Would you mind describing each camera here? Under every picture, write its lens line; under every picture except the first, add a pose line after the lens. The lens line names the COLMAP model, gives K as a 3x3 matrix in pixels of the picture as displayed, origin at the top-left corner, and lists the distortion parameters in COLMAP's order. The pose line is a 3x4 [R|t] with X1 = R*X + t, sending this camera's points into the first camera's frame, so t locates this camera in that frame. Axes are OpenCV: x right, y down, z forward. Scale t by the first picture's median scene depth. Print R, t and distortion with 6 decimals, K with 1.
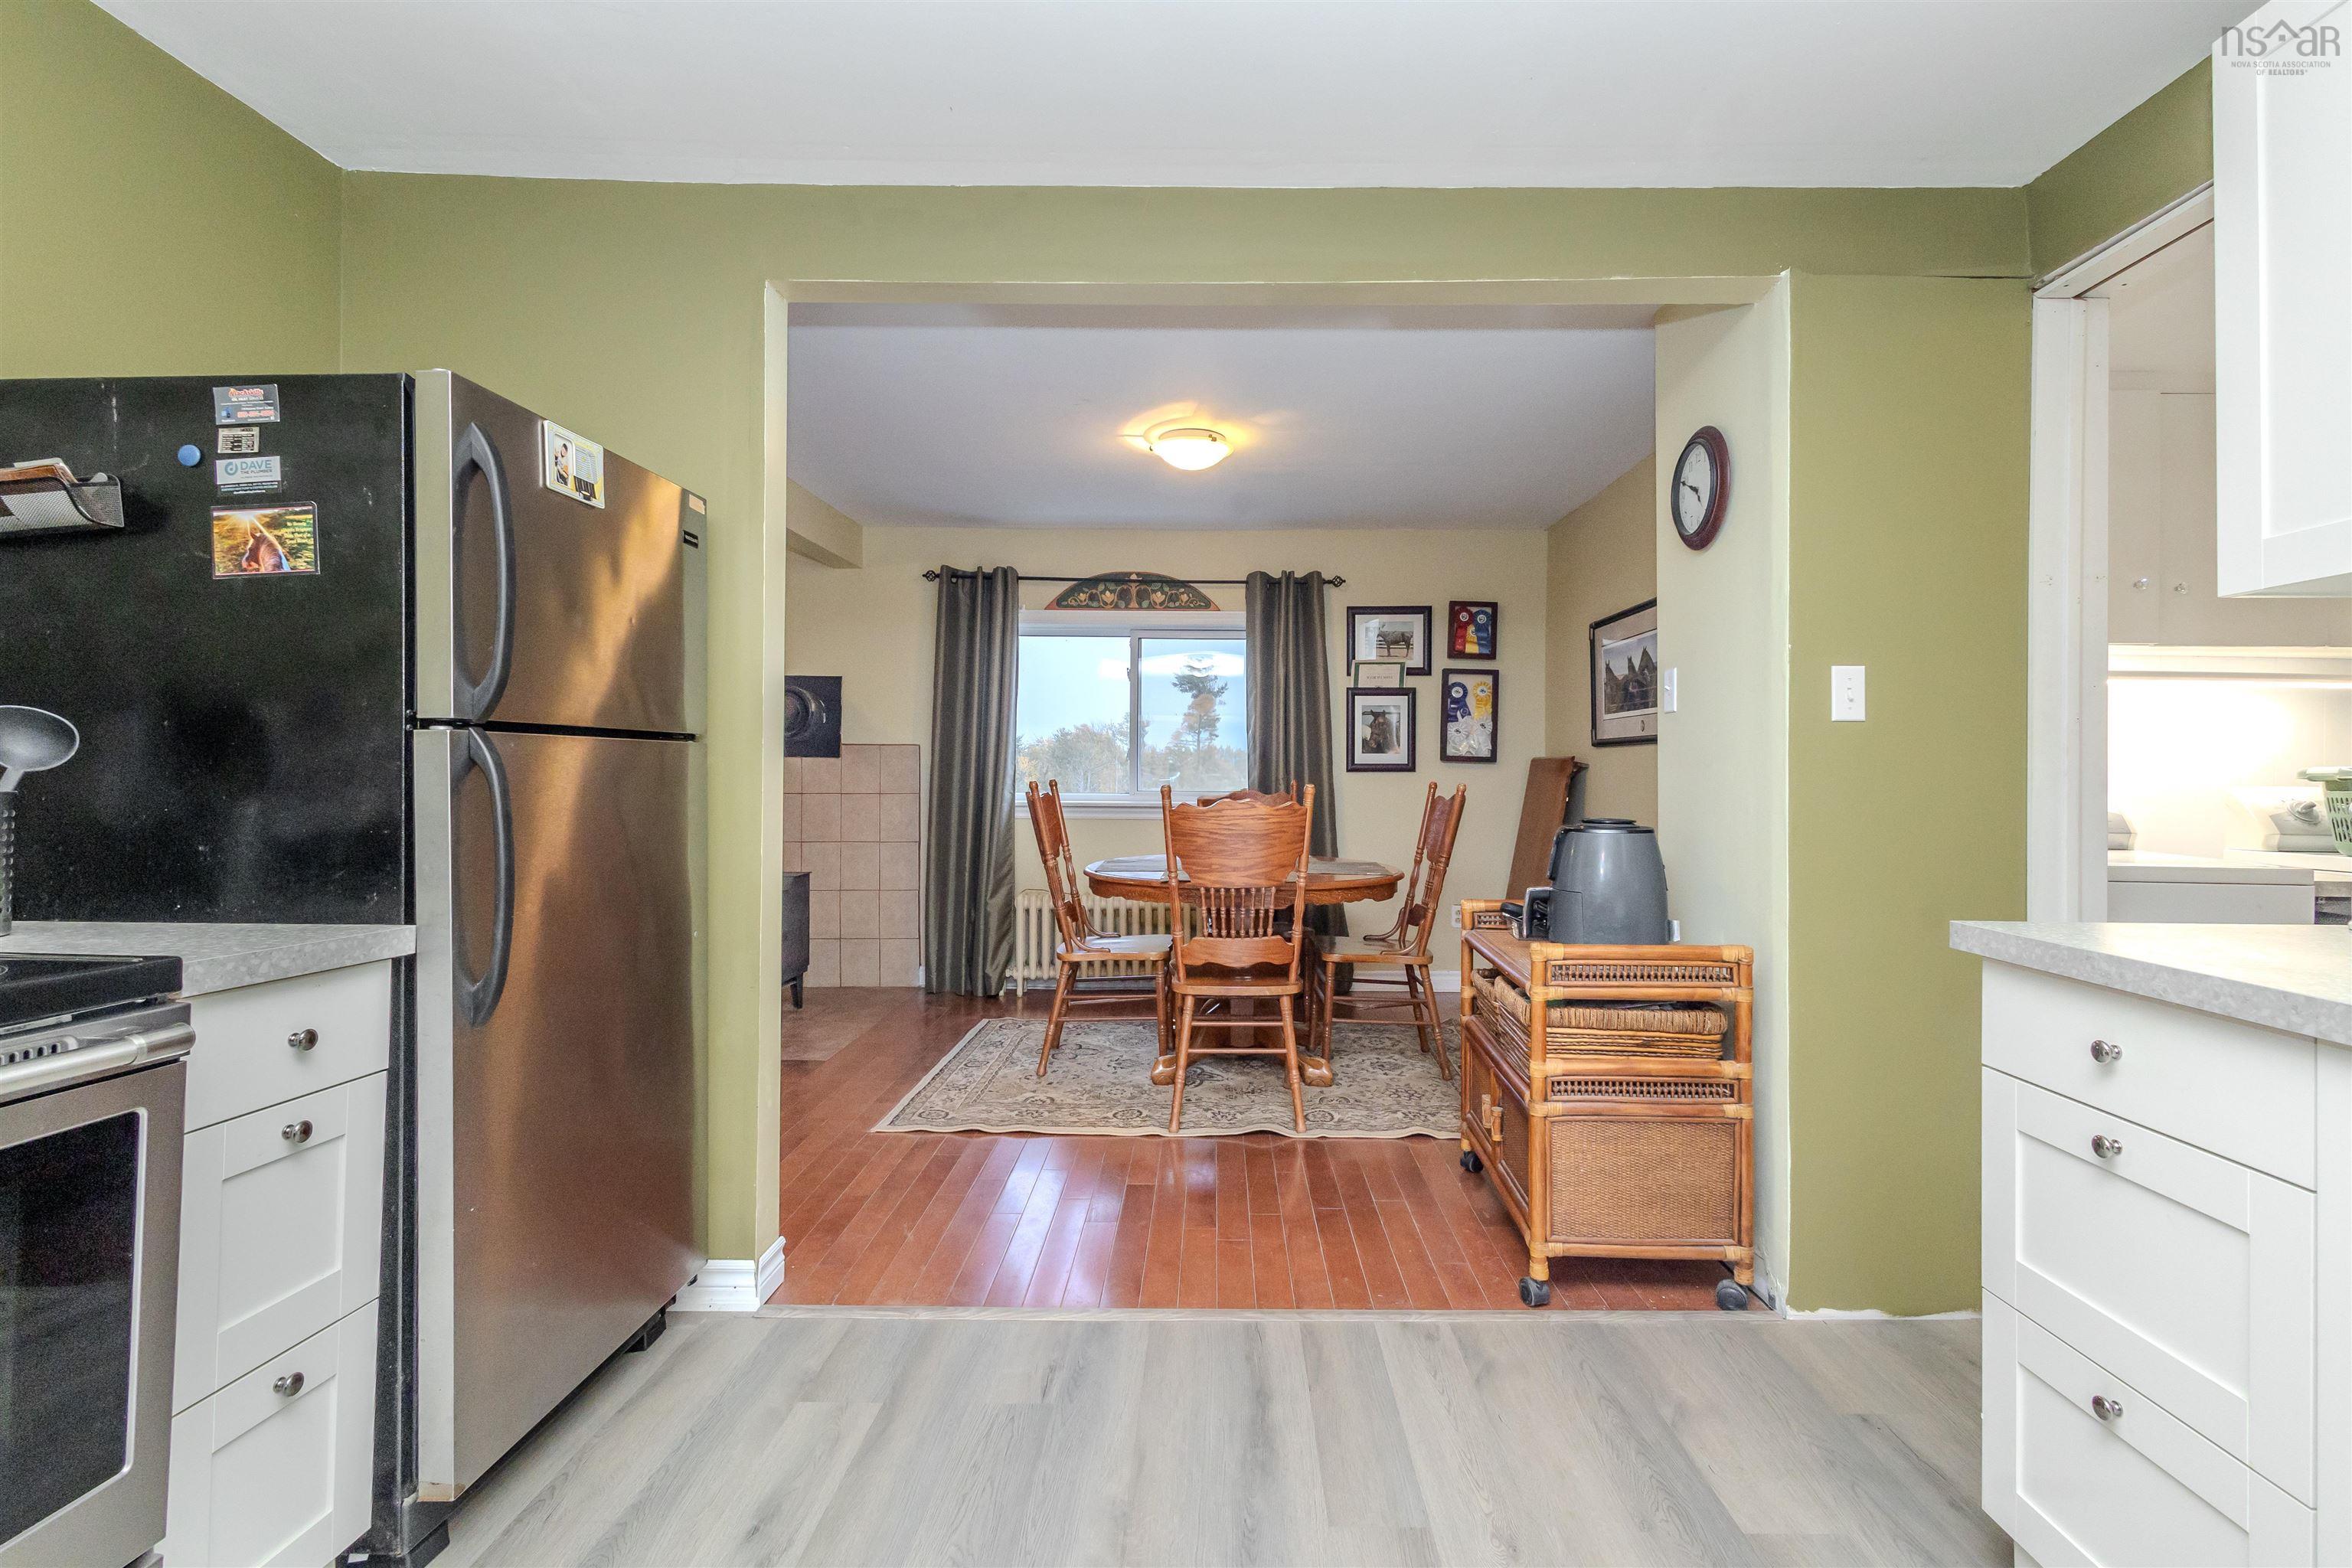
lens RADIAL K [[1103.4, 0, 1215.3], [0, 1103.4, 742.1], [0, 0, 1]] dist [-0.000195, 0.000432]
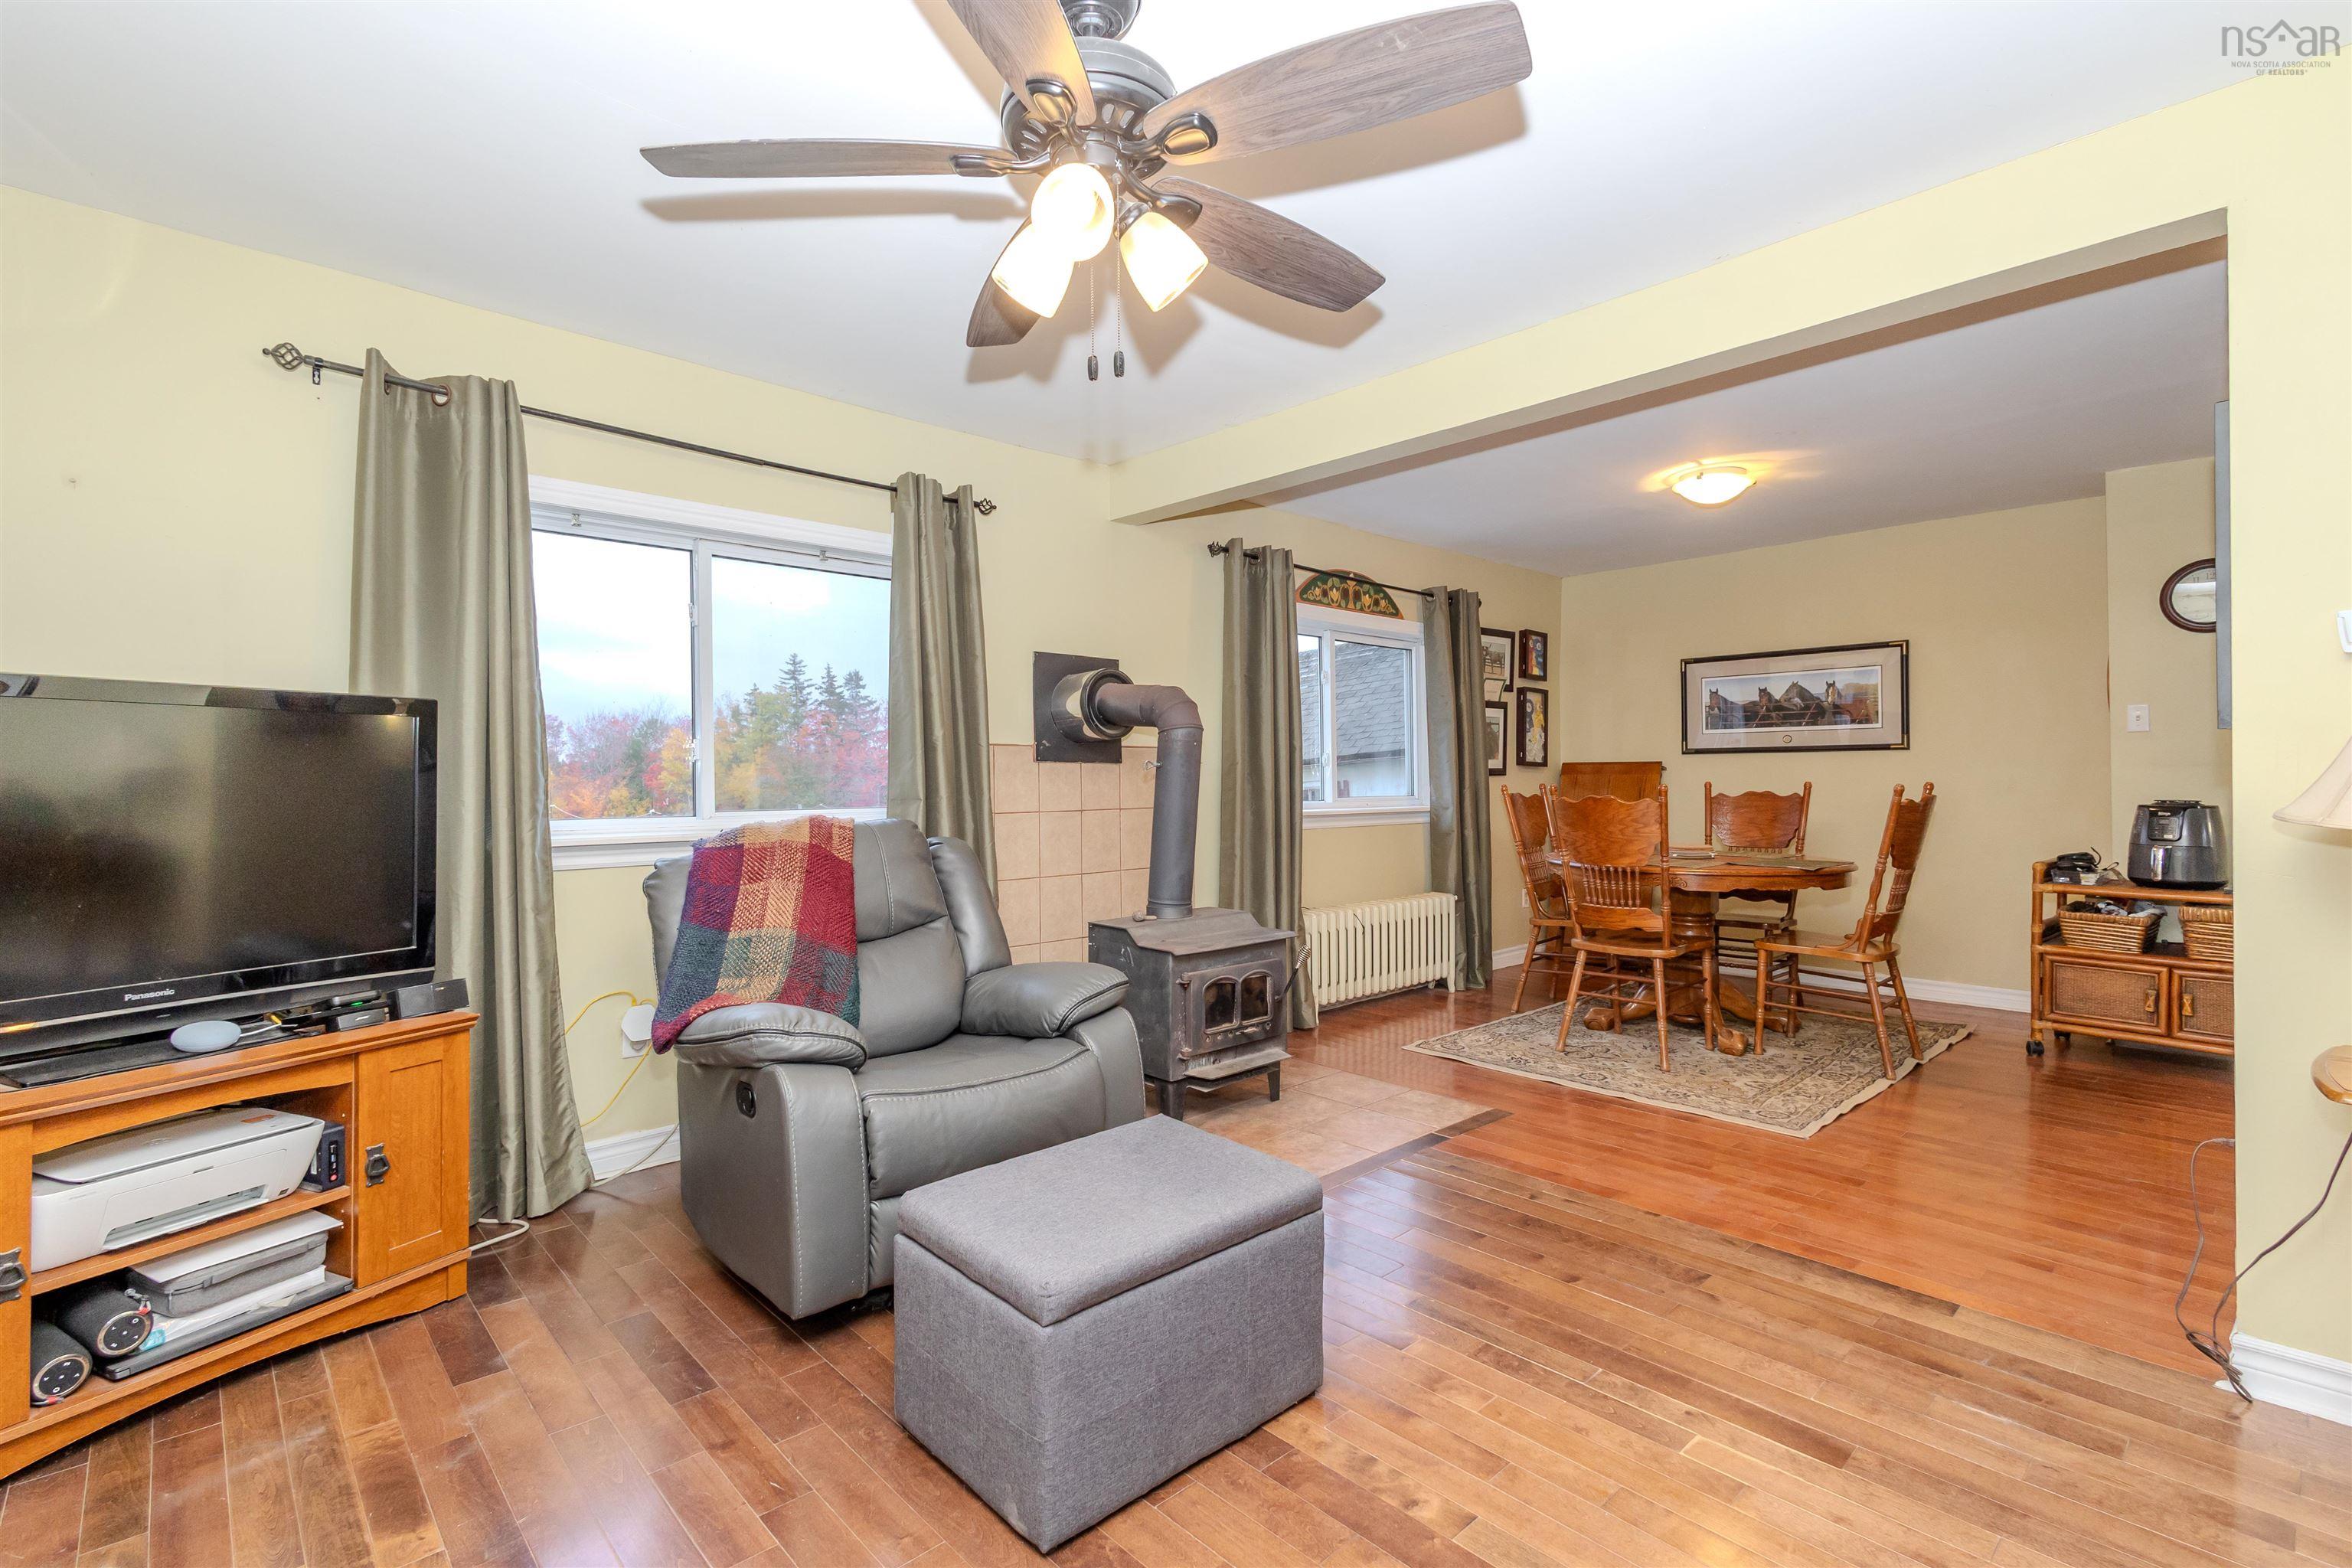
lens RADIAL K [[1103.4, 0, 1180.9], [0, 1103.4, 779.4], [0, 0, 1]] dist [-0.000195, 0.000432]
pose [[0.713100, -0.013142, 0.700939, -0.866531], [-0.008308, 0.999596, 0.027194, 0.002625], [-0.701013, -0.025216, 0.712703, 0.416549]]
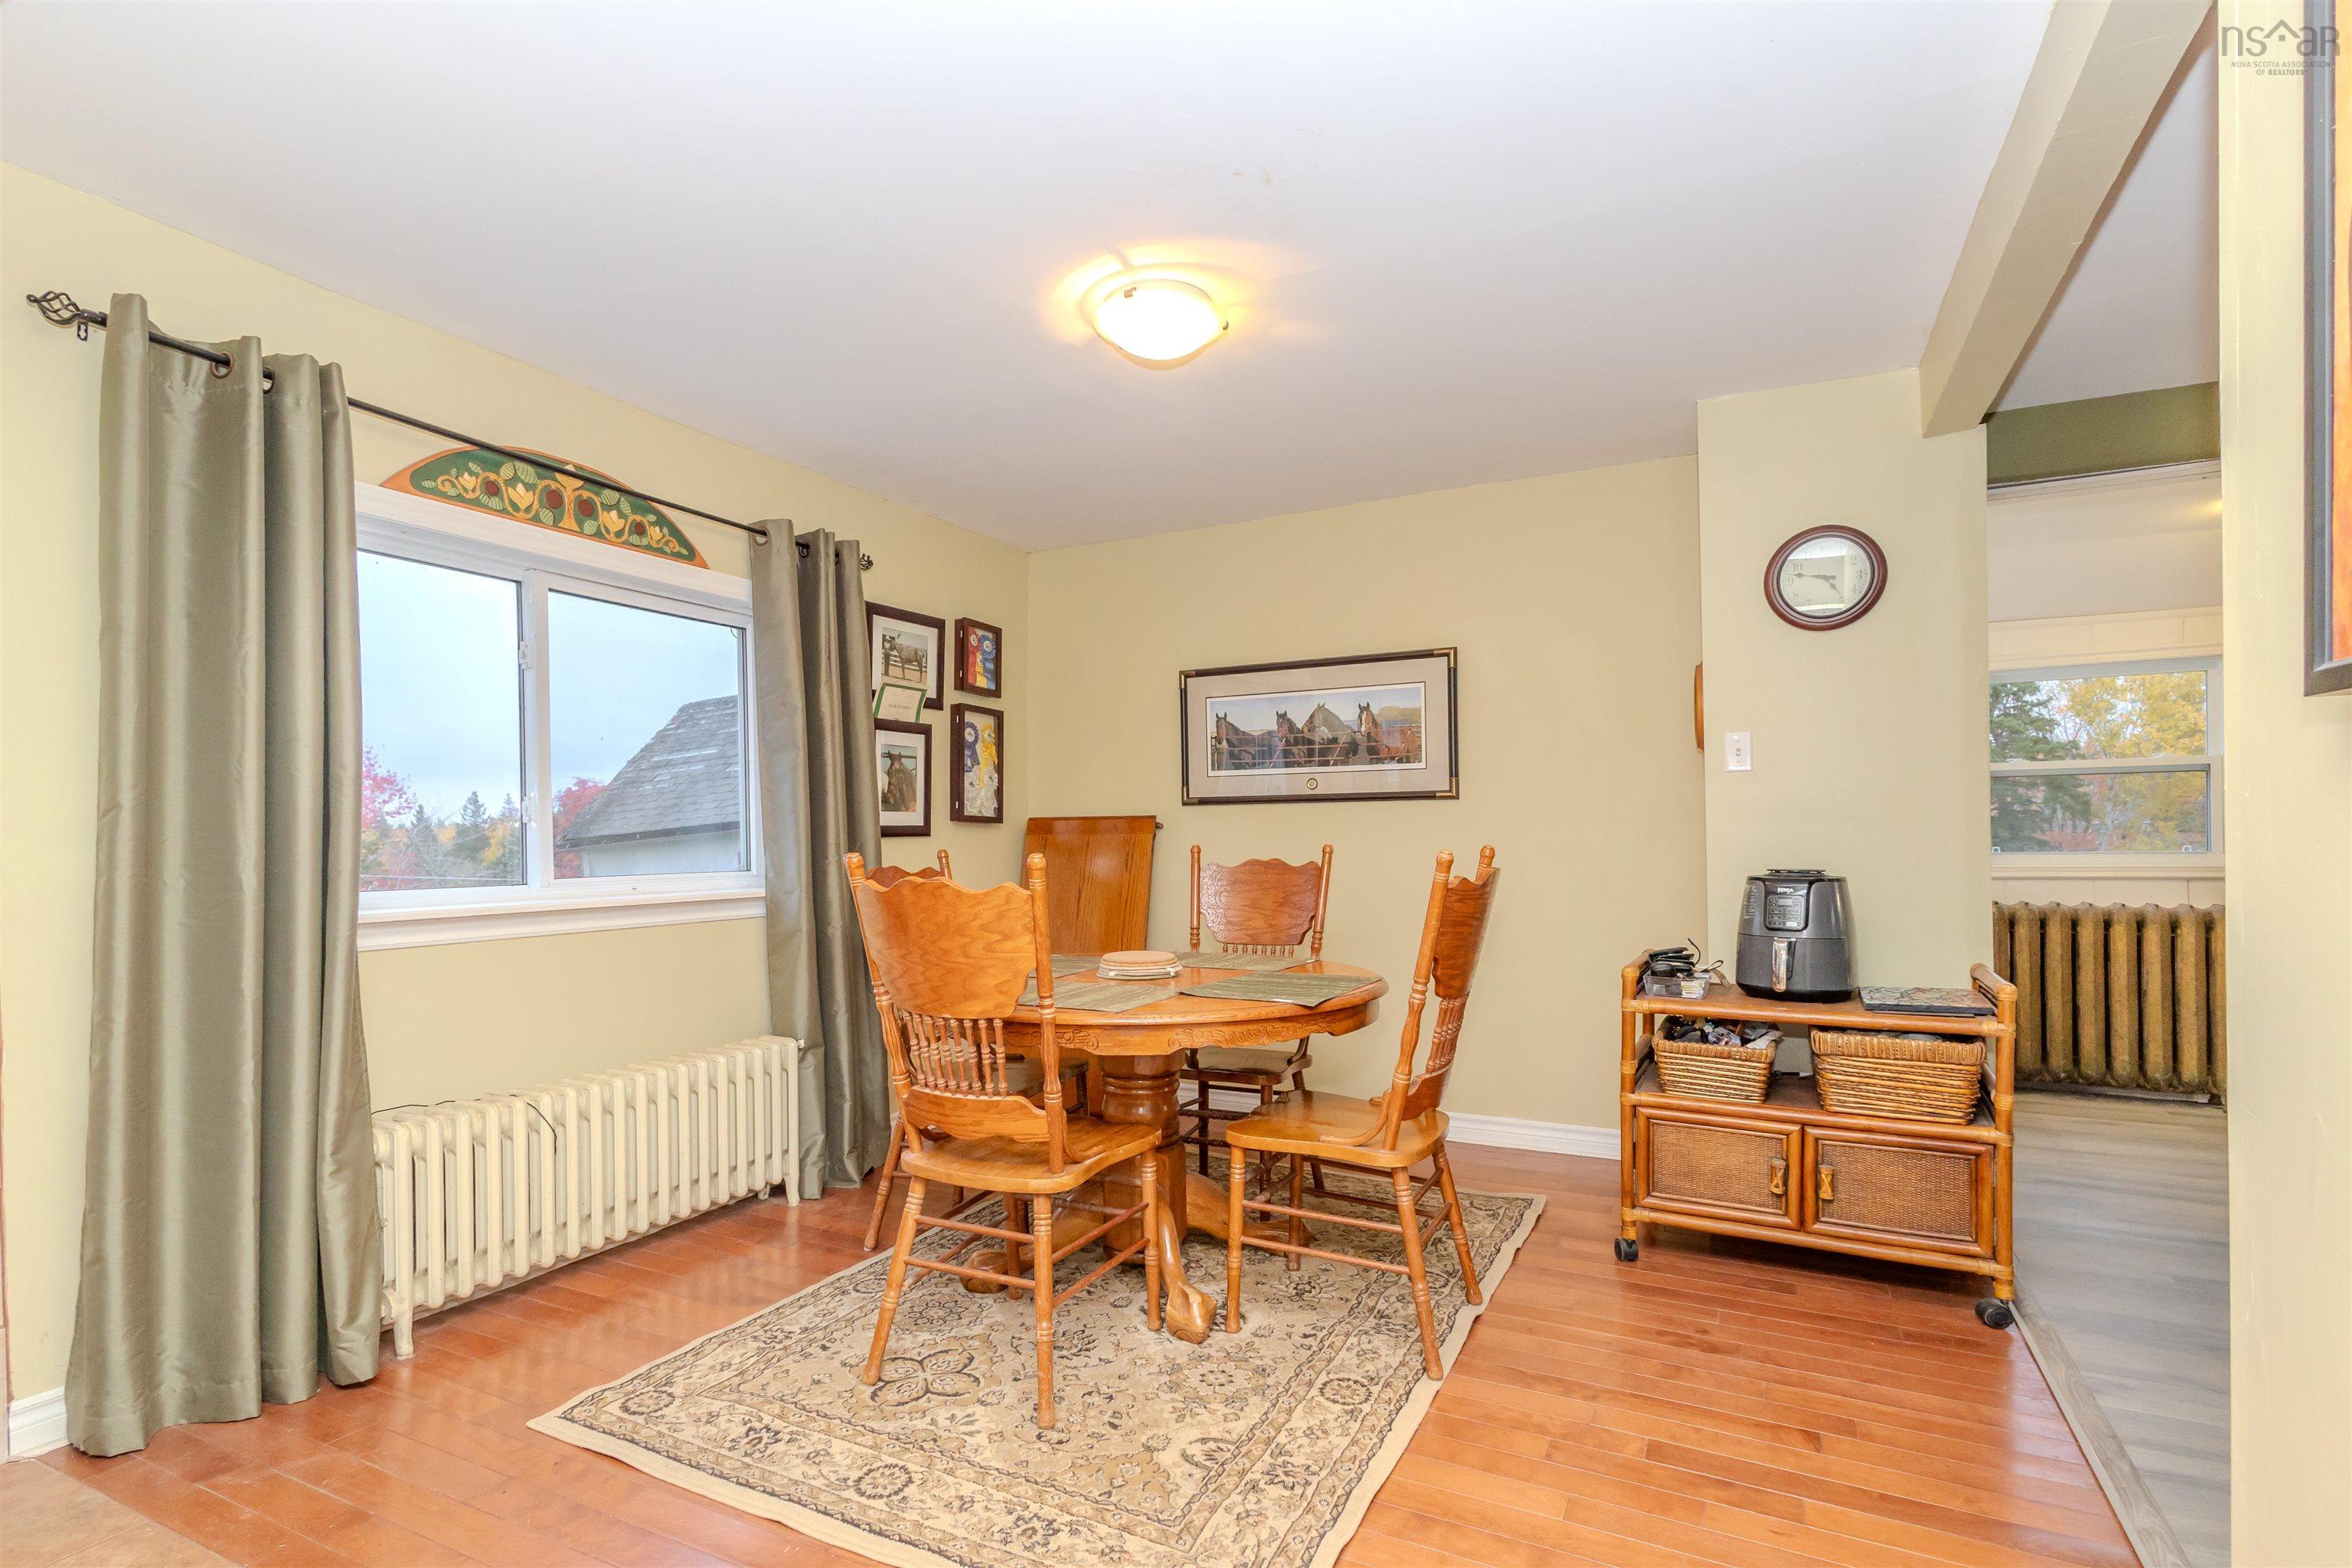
lens RADIAL K [[1103.4, 0, 1181.7], [0, 1103.4, 839.5], [0, 0, 1]] dist [-0.000195, 0.000432]
pose [[0.439014, -0.016556, 0.898328, -0.421653], [-0.011560, 0.999643, 0.024072, 0.008858], [-0.898406, -0.020952, 0.438666, 0.513002]]
